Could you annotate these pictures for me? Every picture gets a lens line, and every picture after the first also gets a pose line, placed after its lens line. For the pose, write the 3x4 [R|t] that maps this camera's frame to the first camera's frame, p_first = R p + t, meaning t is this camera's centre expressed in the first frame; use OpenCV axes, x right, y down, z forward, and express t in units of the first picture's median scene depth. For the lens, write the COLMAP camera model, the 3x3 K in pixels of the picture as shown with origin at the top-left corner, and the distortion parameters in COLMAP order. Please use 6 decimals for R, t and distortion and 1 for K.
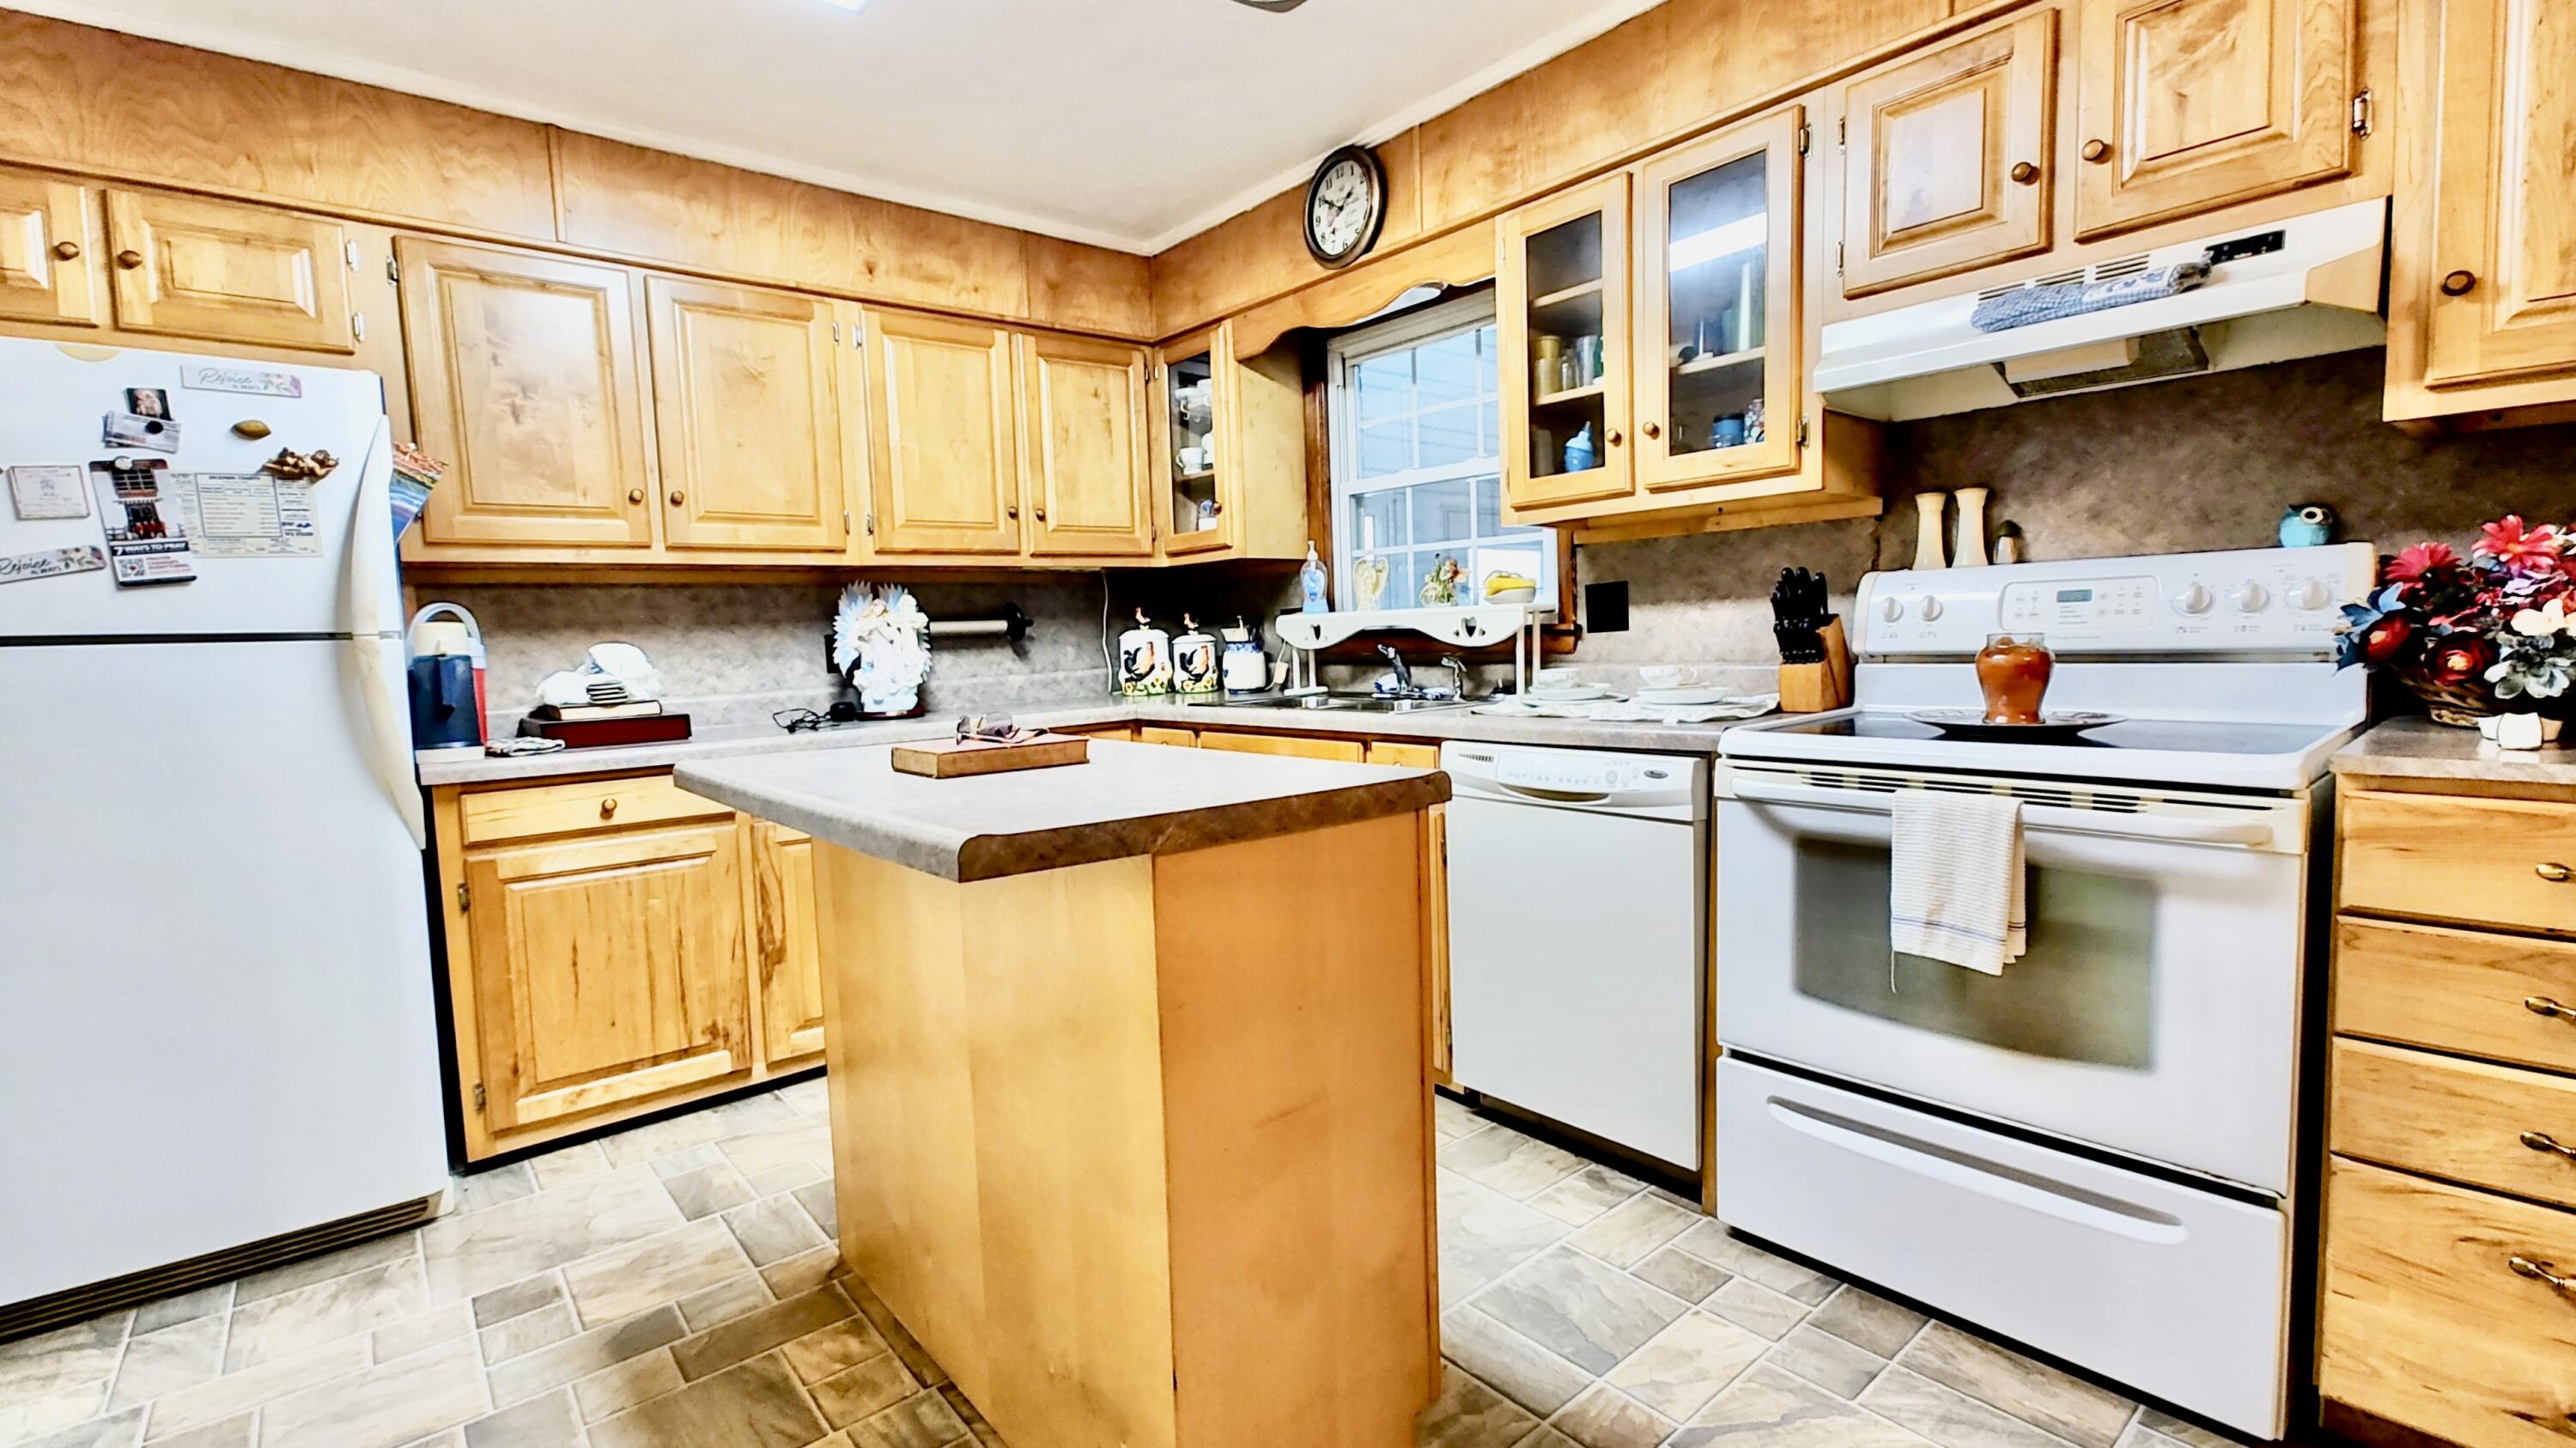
lens RADIAL K [[1144.0, 0, 1291.2], [0, 1144.0, 713.5], [0, 0, 1]] dist [0.012098, -0.000395]
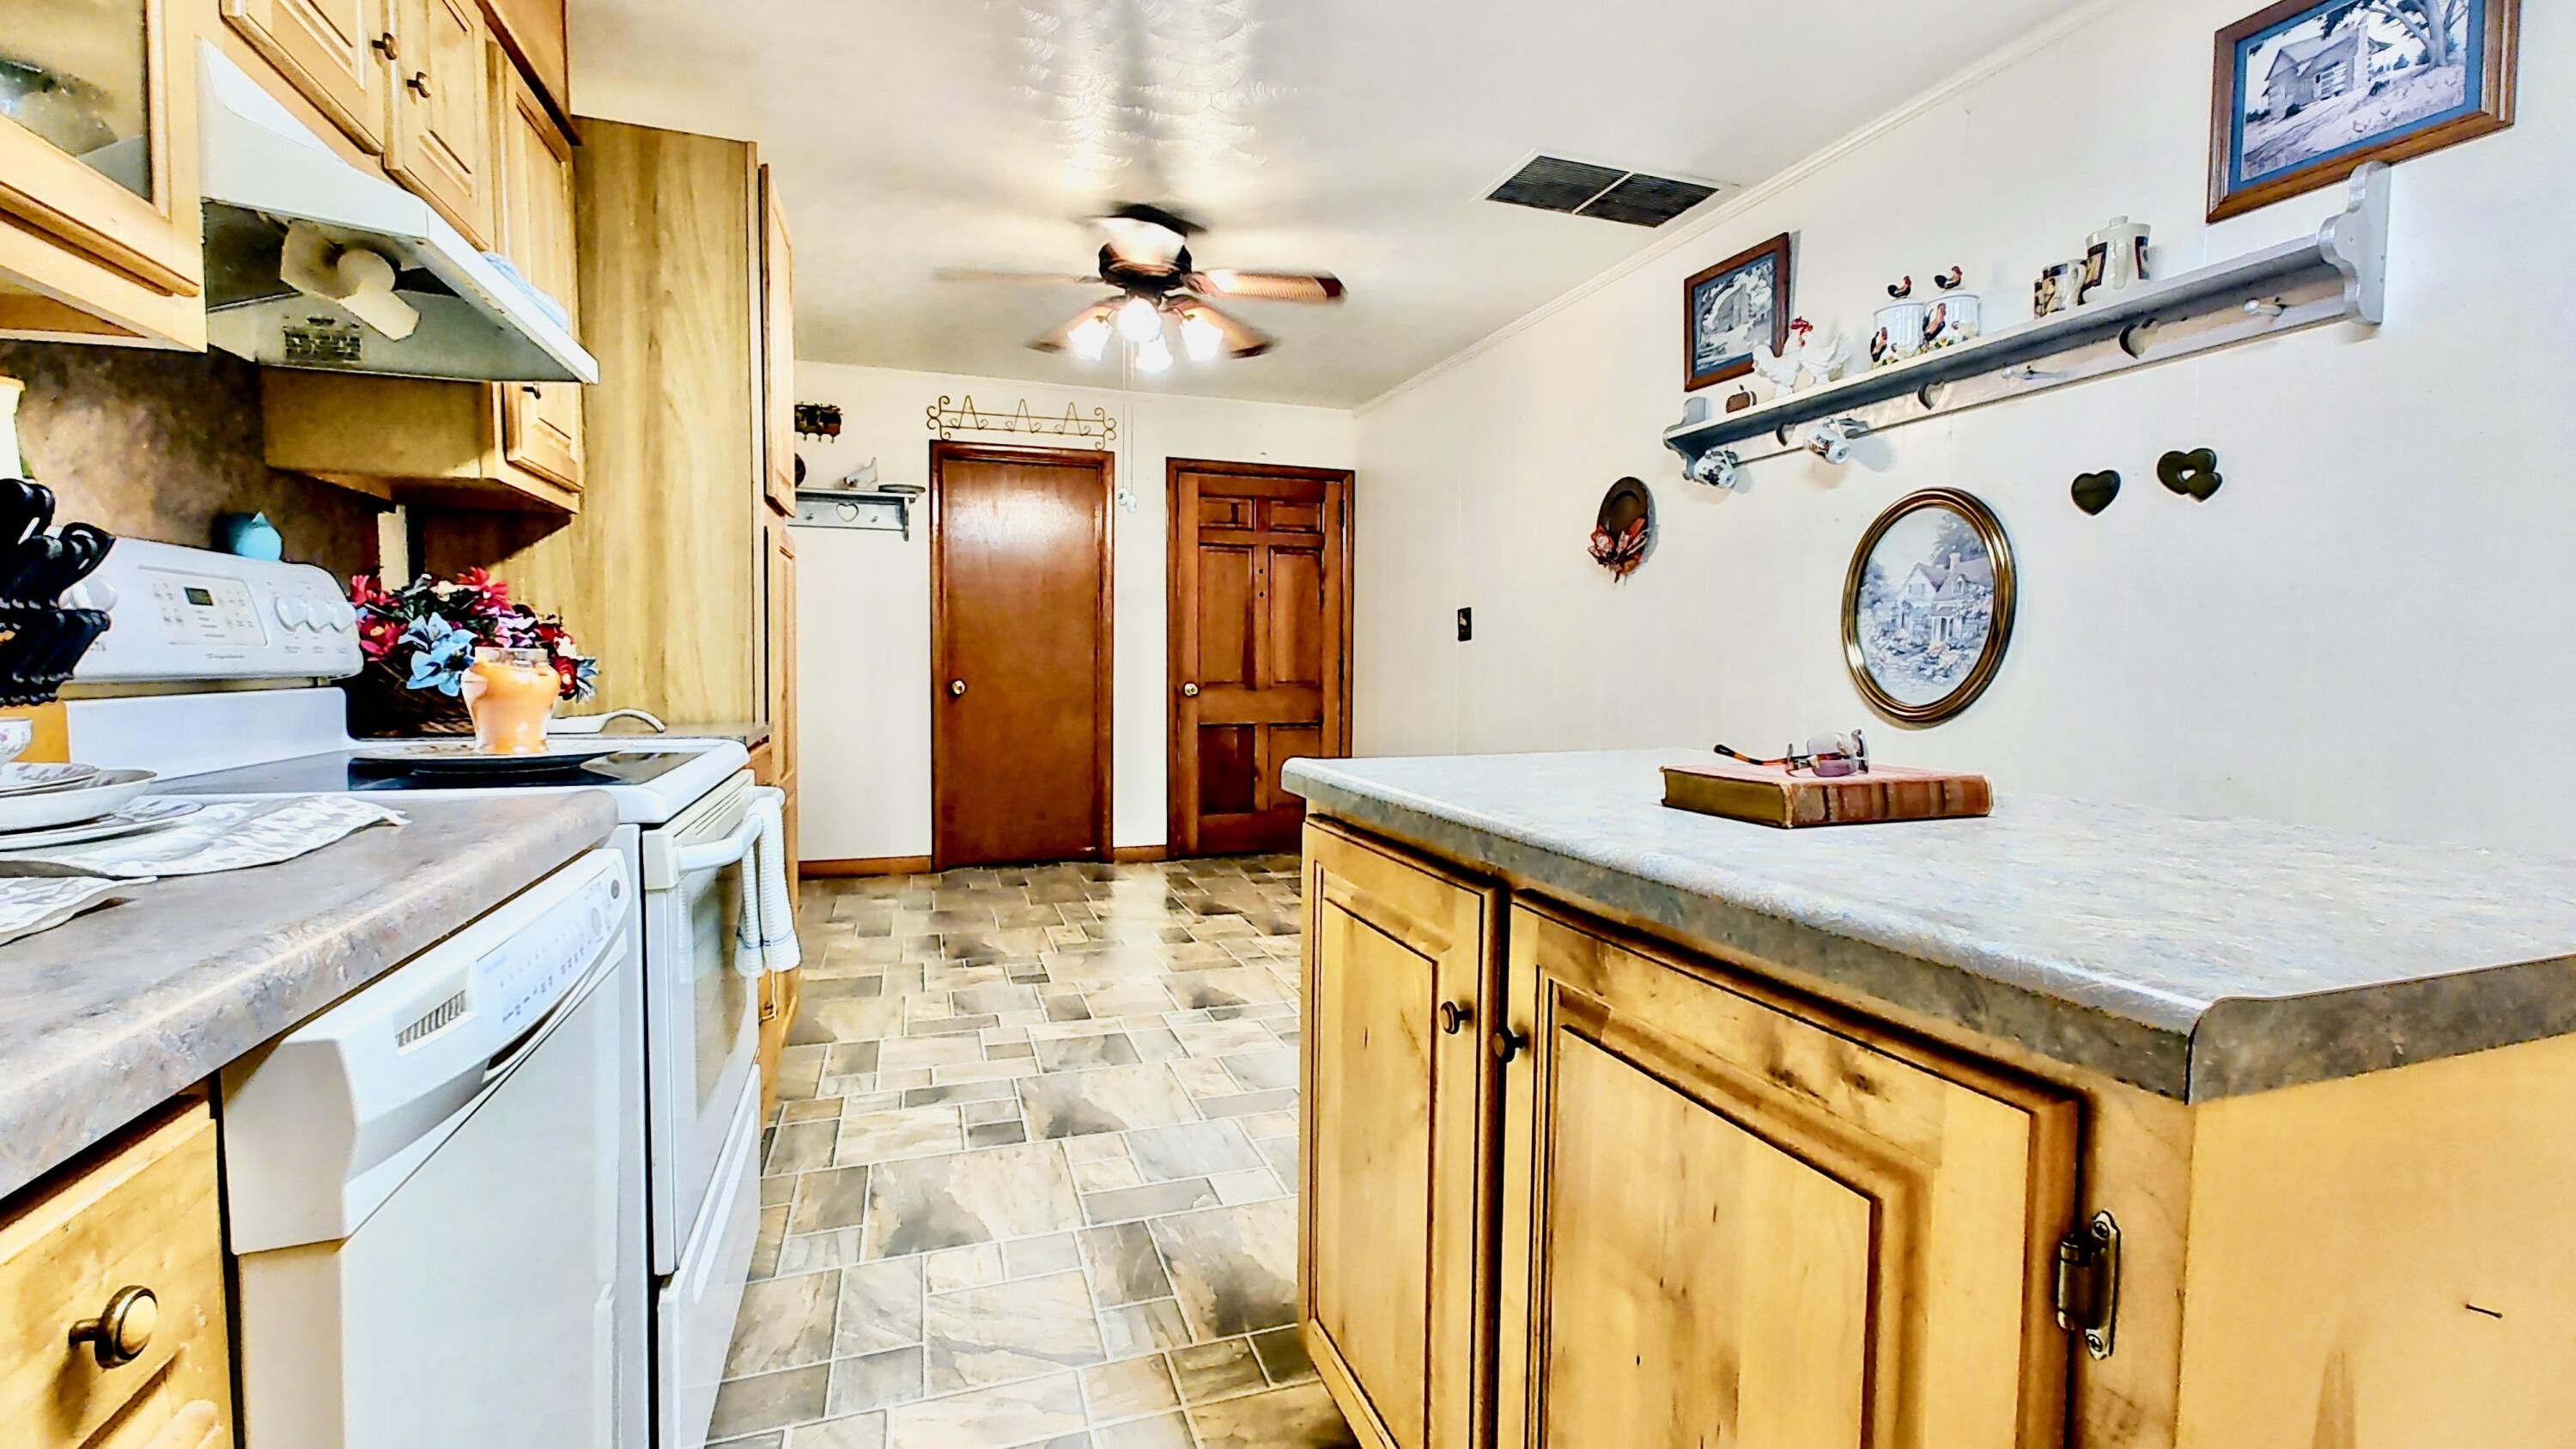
lens RADIAL K [[1103.2, 0, 1288.0], [0, 1103.2, 724.5], [0, 0, 1]] dist [0.001764, 0.000297]
pose [[-0.933632, 0.005139, 0.358198, -0.138840], [0.047302, 0.992911, 0.109046, -0.054495], [-0.355098, 0.118752, -0.927256, 1.154607]]
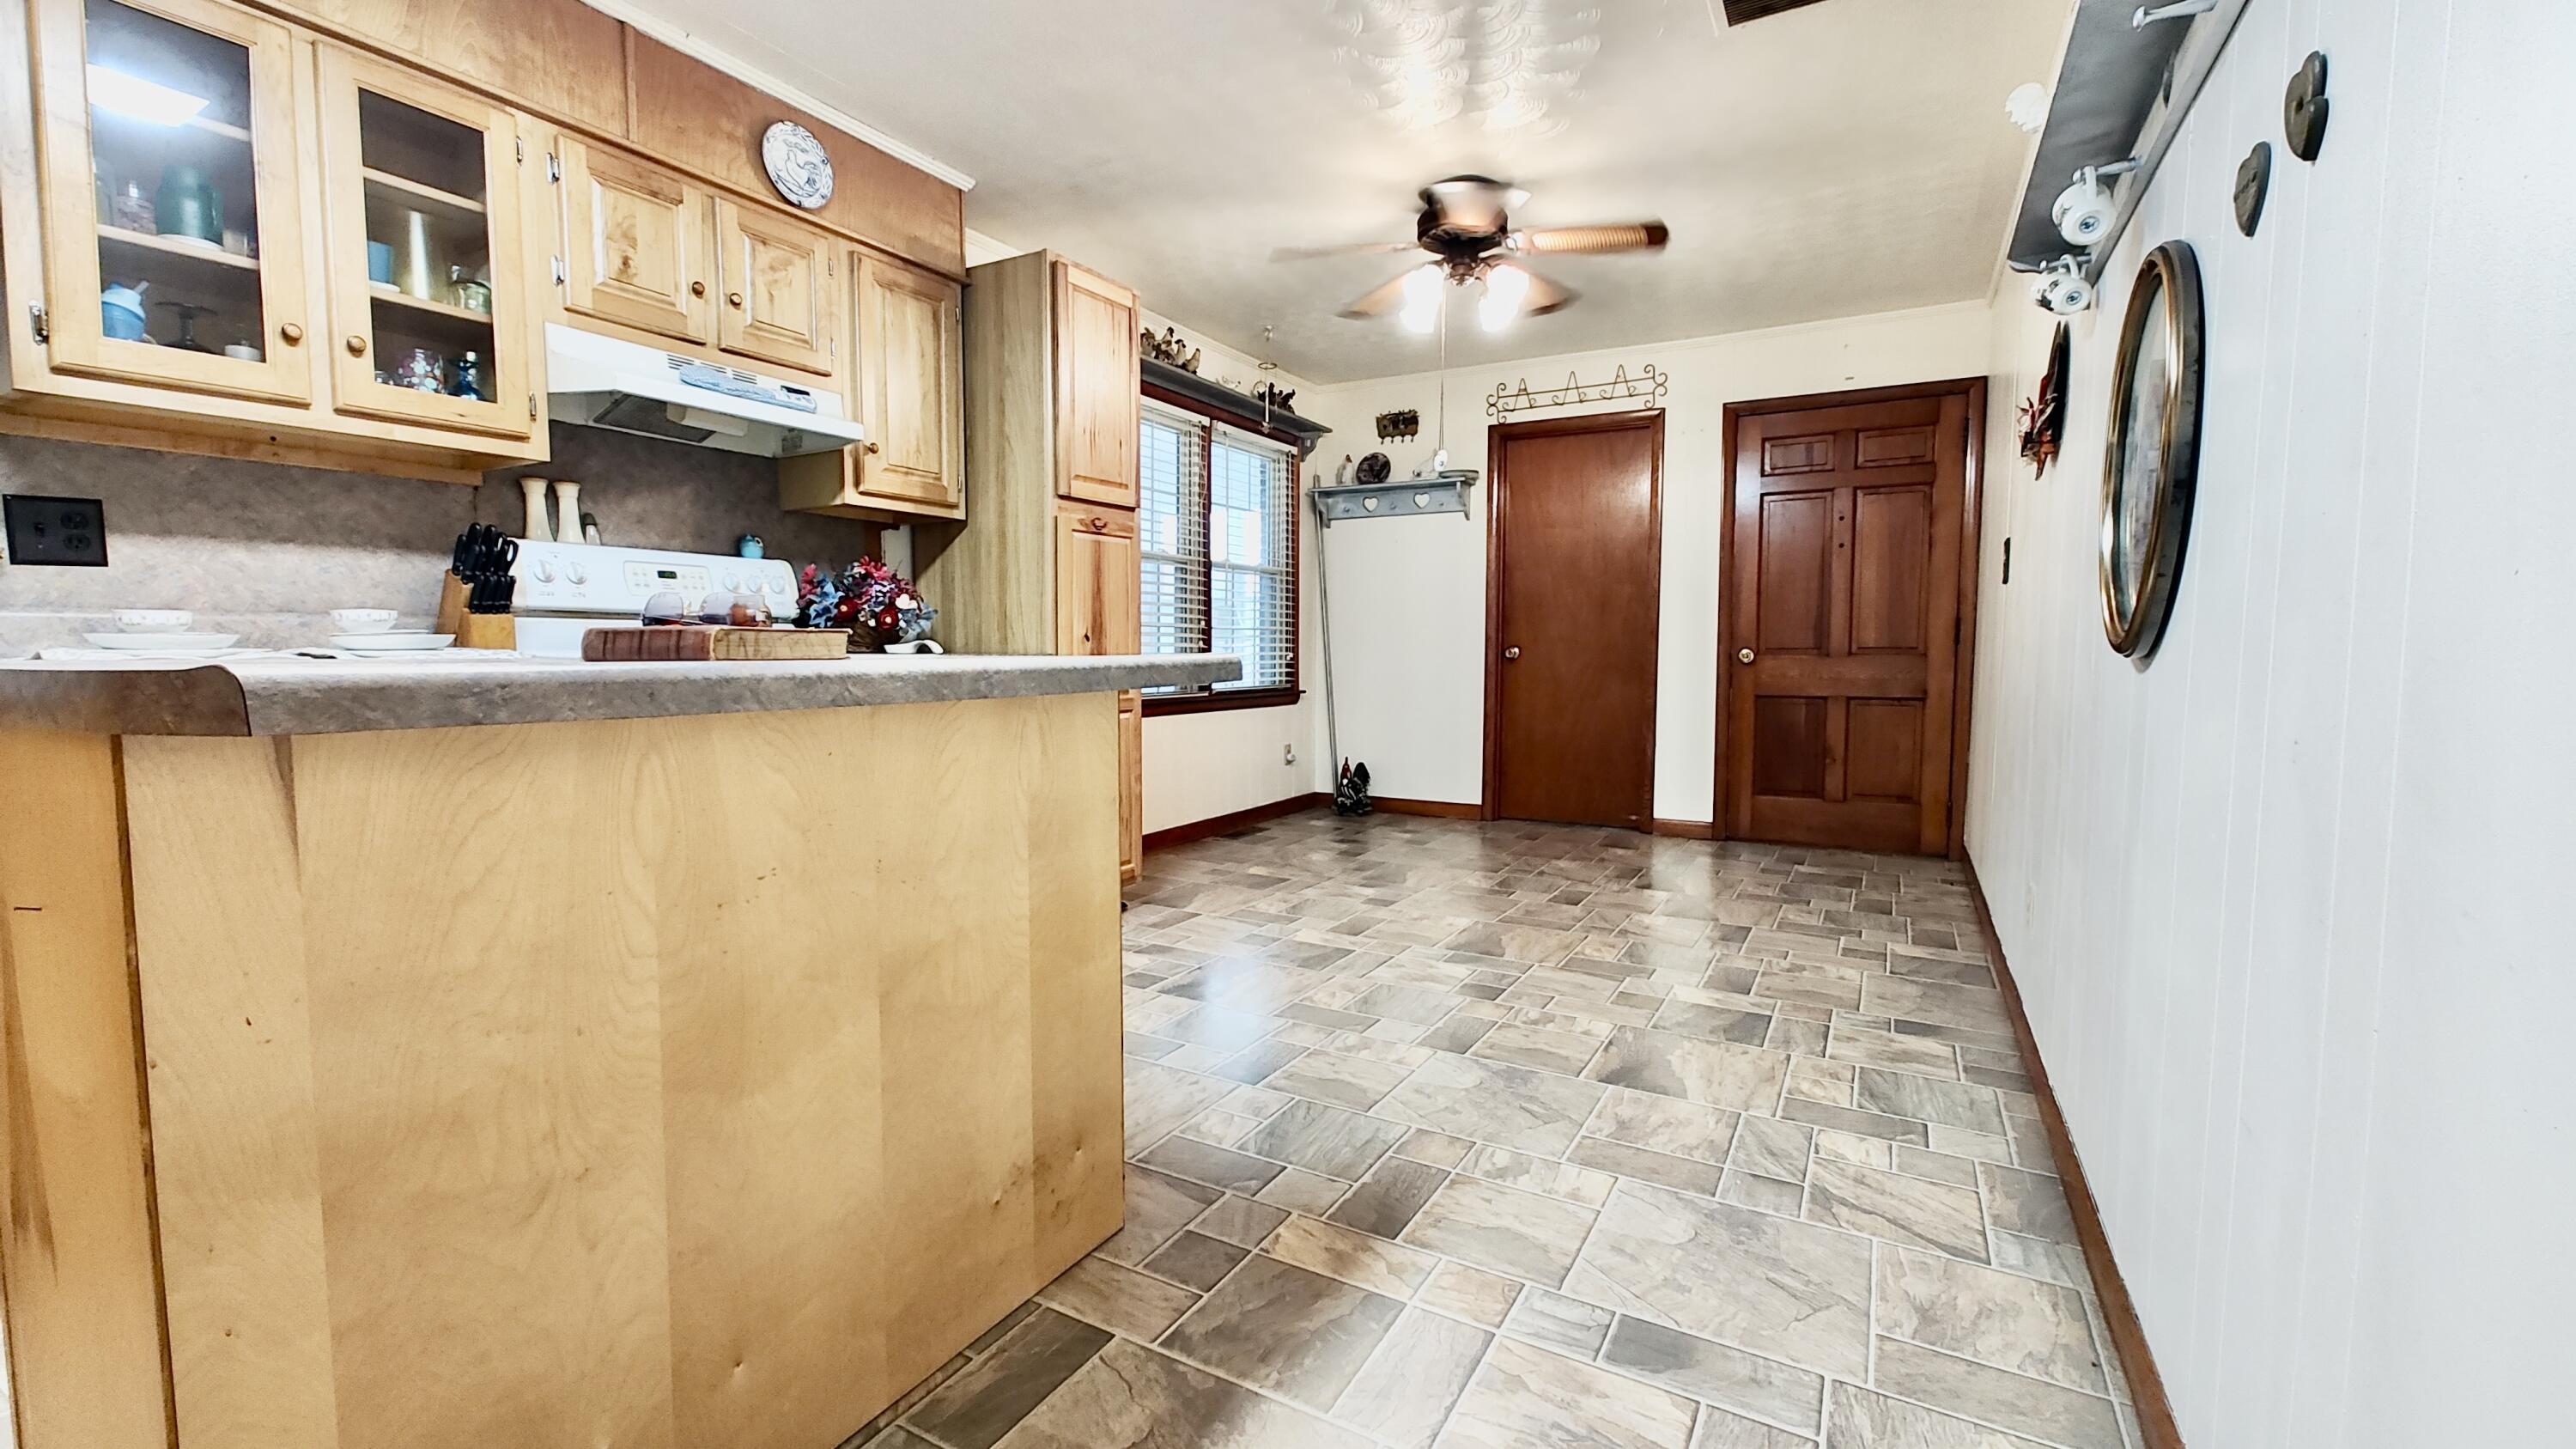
lens RADIAL K [[1084.0, 0, 1291.1], [0, 1084.0, 718.3], [0, 0, 1]] dist [0.001691, 0.000294]
pose [[-0.361745, -0.031137, 0.931757, -0.738642], [0.072962, 0.995431, 0.061591, 0.043868], [-0.929418, 0.090263, -0.357820, 0.631458]]
